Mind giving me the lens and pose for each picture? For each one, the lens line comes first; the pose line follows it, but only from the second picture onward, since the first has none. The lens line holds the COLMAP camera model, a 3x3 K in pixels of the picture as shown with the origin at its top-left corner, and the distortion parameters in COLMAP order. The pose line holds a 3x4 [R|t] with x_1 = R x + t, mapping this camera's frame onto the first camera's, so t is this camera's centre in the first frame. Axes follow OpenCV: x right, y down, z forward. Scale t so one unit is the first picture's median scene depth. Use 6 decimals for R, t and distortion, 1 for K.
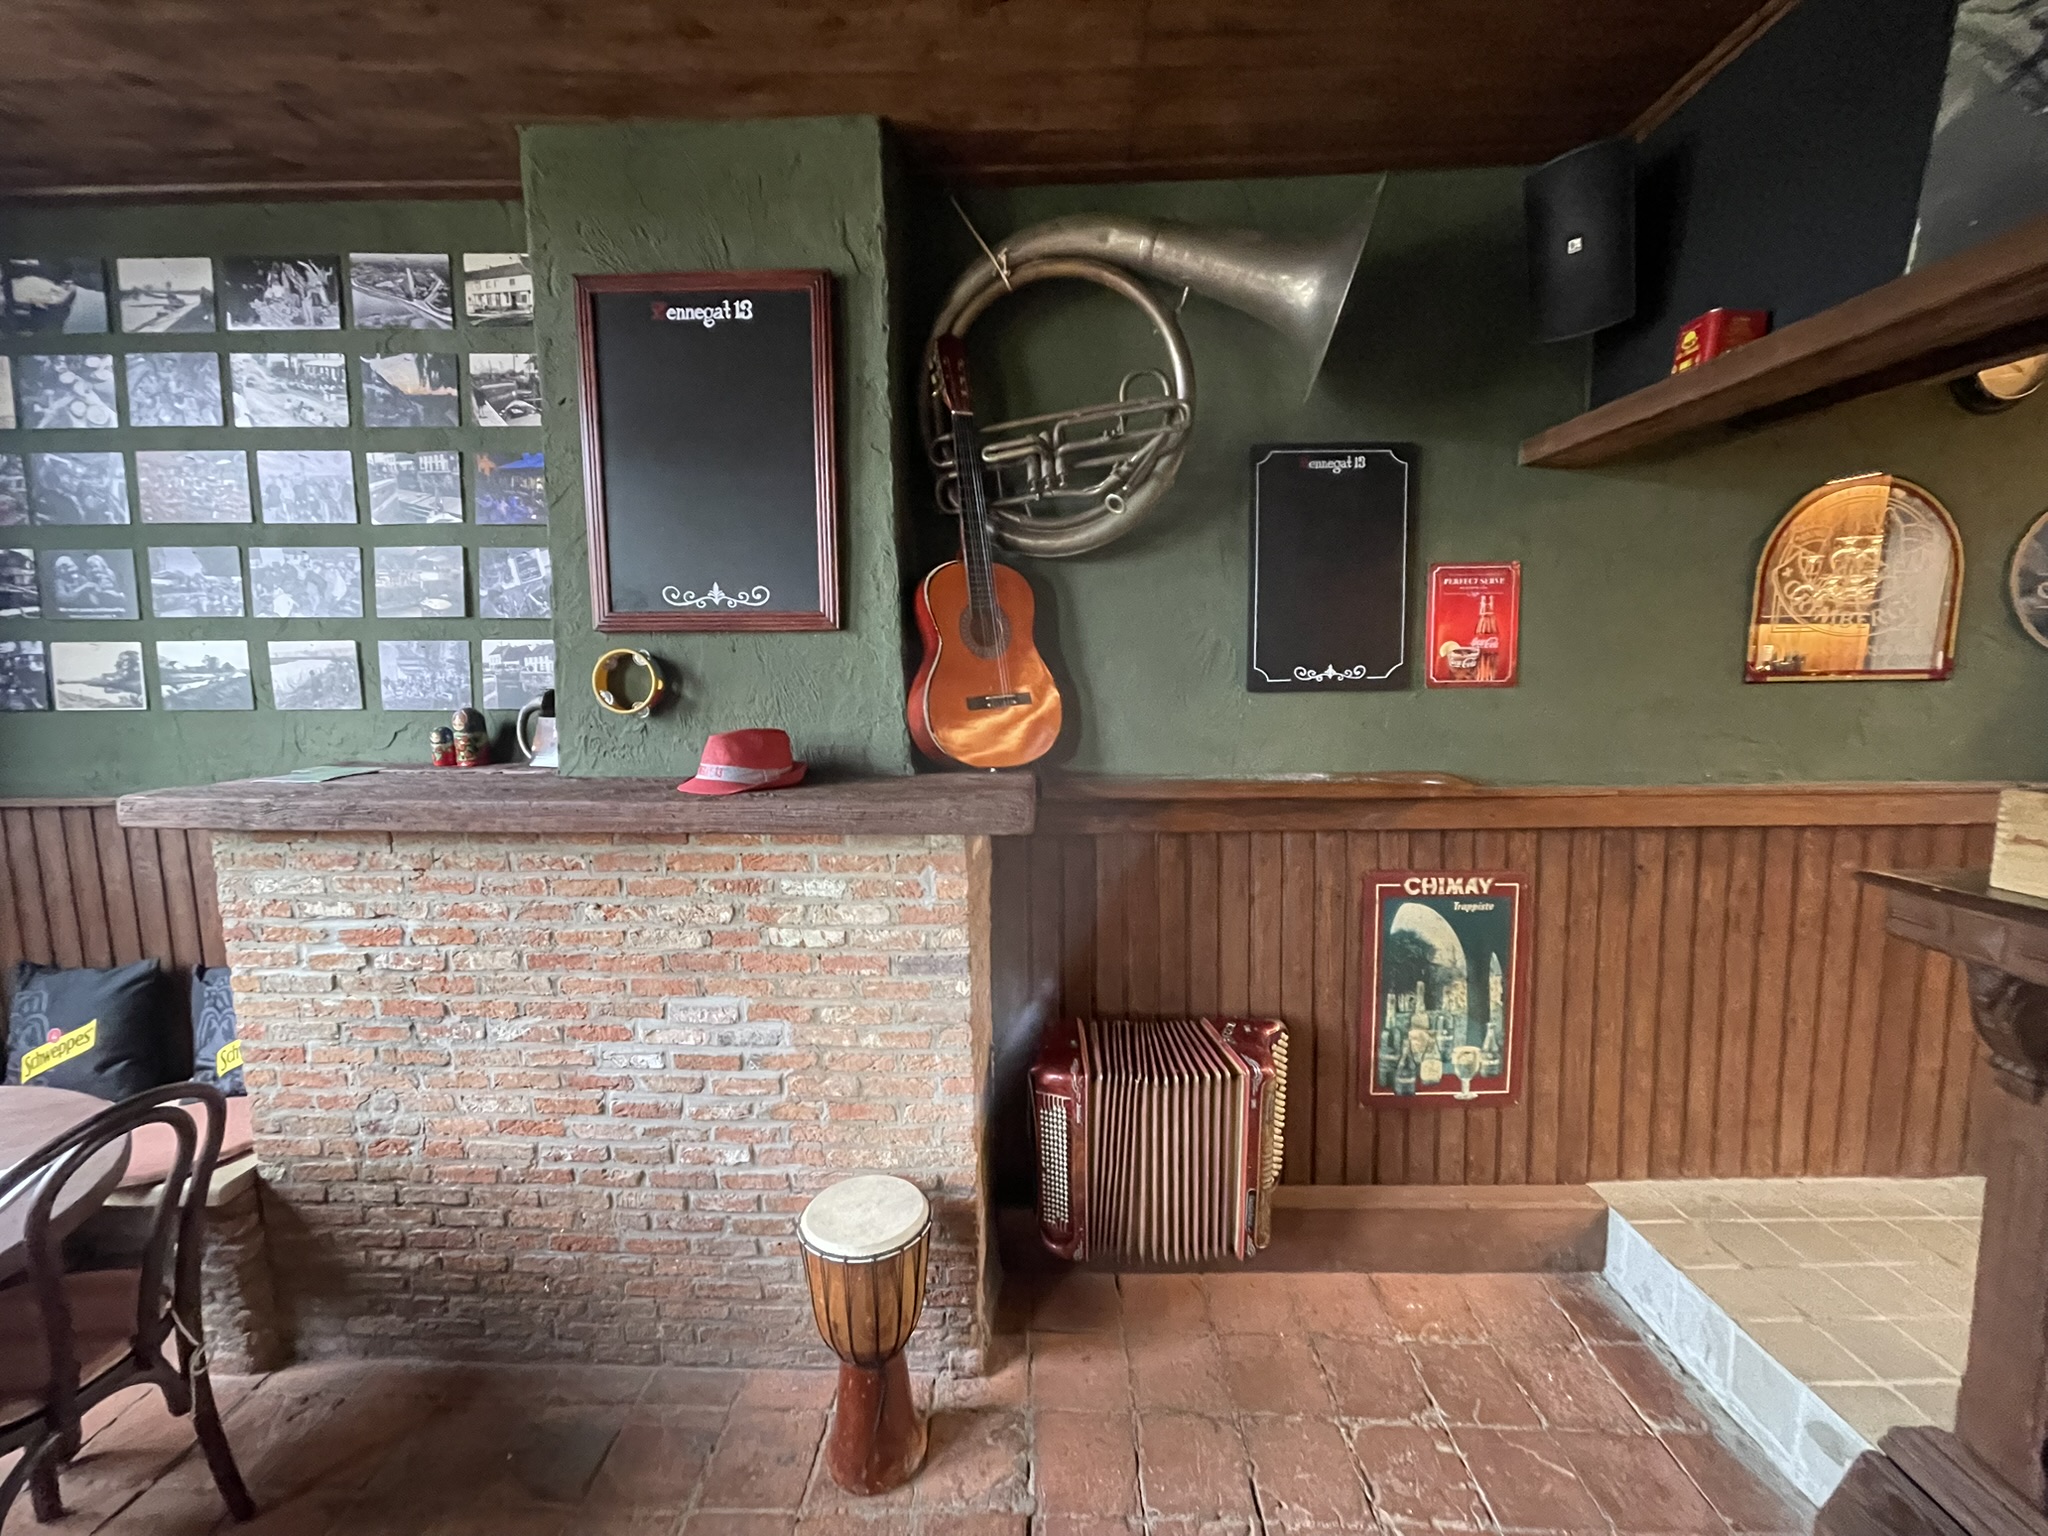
lens RADIAL K [[825.2, 0, 1026.8], [0, 825.2, 758.4], [0, 0, 1]] dist [-0.003348, -0.000007]
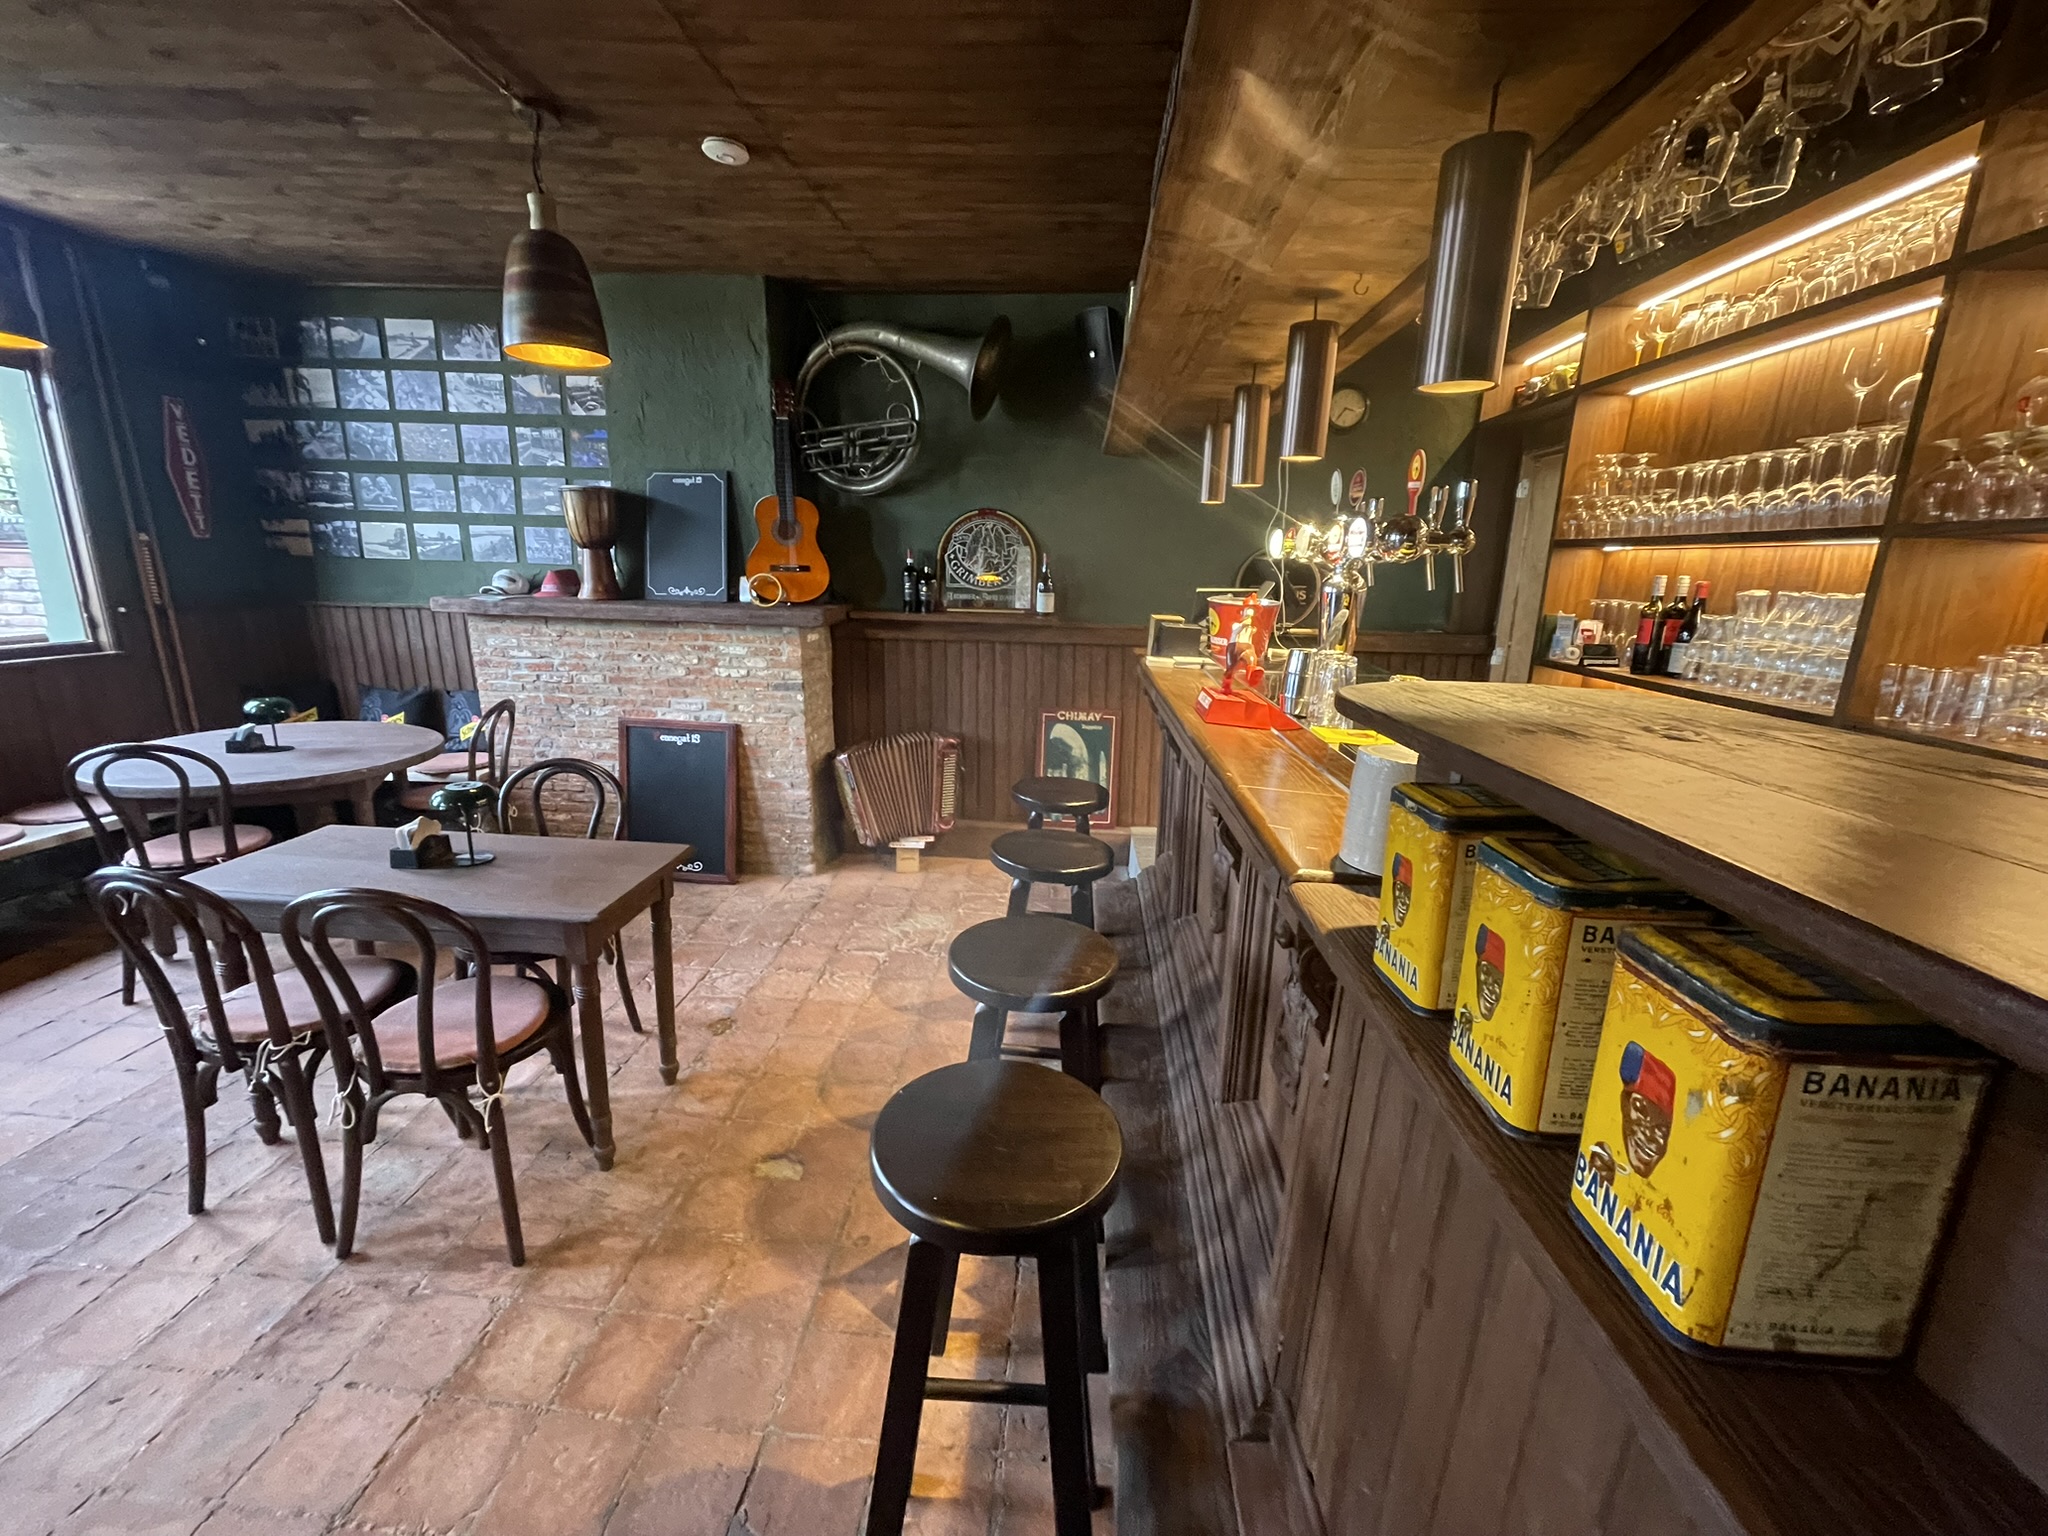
lens RADIAL K [[825.2, 0, 1025.1], [0, 825.2, 761.3], [0, 0, 1]] dist [-0.003348, -0.000007]
pose [[0.998403, 0.043204, -0.036390, 0.503454], [-0.037788, 0.989678, 0.138241, 0.094214], [0.041987, -0.136645, 0.989730, -0.983391]]
